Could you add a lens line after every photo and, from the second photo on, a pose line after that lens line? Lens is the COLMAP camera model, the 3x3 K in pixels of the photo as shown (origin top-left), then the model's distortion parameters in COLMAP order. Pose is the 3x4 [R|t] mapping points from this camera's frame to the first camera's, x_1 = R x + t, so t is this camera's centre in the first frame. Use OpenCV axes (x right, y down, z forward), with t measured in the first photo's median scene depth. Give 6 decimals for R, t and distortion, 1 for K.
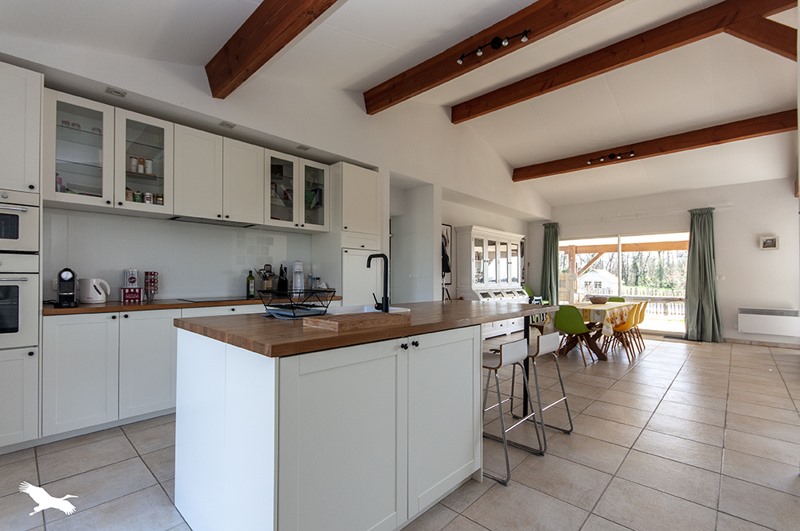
lens RADIAL K [[355.5, 0, 399.1], [0, 355.5, 271.7], [0, 0, 1]] dist [0.000134, -0.000502]
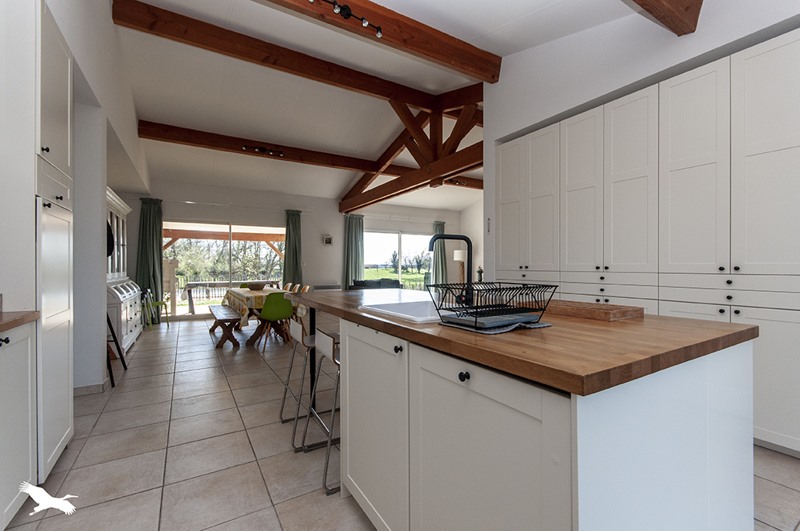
lens RADIAL K [[355.5, 0, 402.1], [0, 355.5, 263.3], [0, 0, 1]] dist [0.000134, -0.000502]
pose [[0.248572, -0.001721, 0.968612, -0.273581], [-0.011402, 0.999924, 0.004703, 0.002576], [-0.968546, -0.012213, 0.248533, 0.286632]]
